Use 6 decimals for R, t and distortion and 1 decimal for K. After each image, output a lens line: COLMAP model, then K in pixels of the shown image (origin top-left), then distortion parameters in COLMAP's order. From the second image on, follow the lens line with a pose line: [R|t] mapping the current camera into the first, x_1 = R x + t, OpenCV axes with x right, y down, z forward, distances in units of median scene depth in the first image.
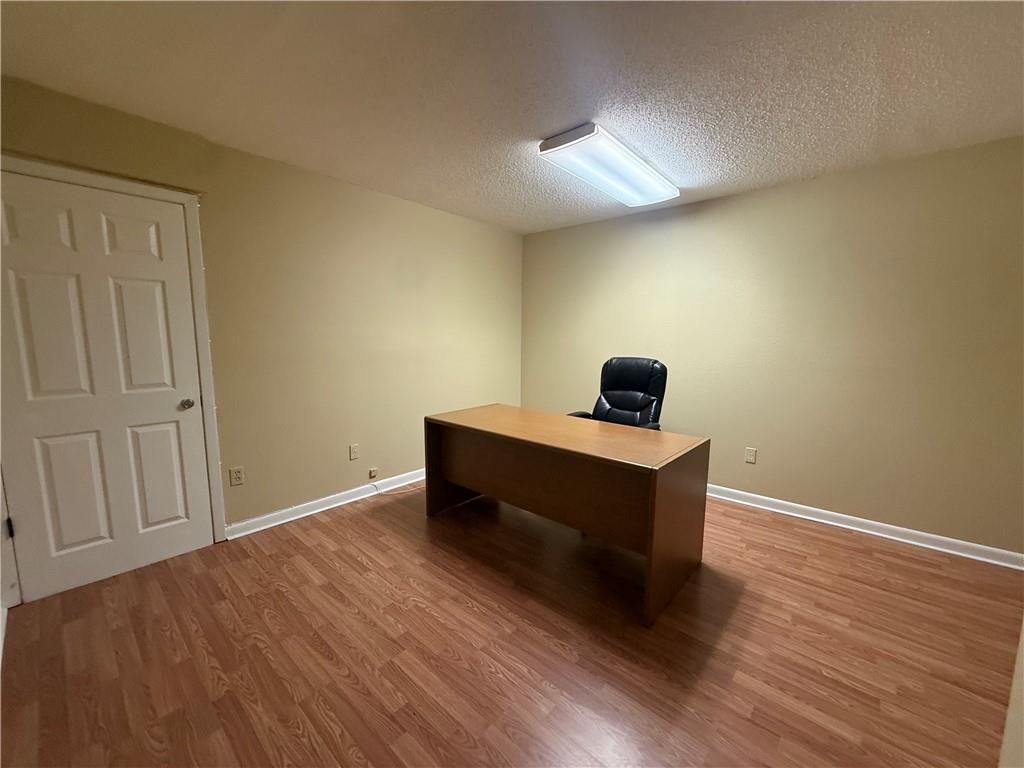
lens RADIAL K [[406.2, 0, 512.0], [0, 406.2, 384.0], [0, 0, 1]] dist [-0.000854, 0.000051]
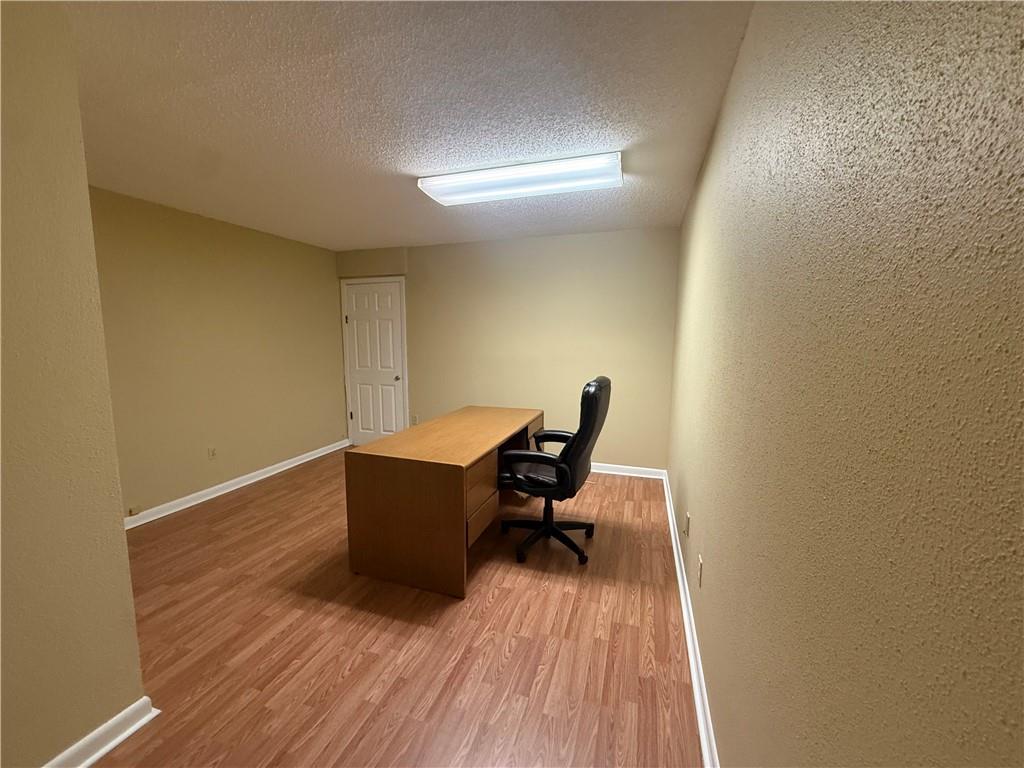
lens RADIAL K [[406.2, 0, 512.0], [0, 406.2, 384.0], [0, 0, 1]] dist [-0.000854, 0.000051]
pose [[0.391079, 0.103489, -0.914520, 1.845085], [-0.113144, 0.991527, 0.063820, -0.164493], [0.913376, 0.078514, 0.399474, 0.988577]]
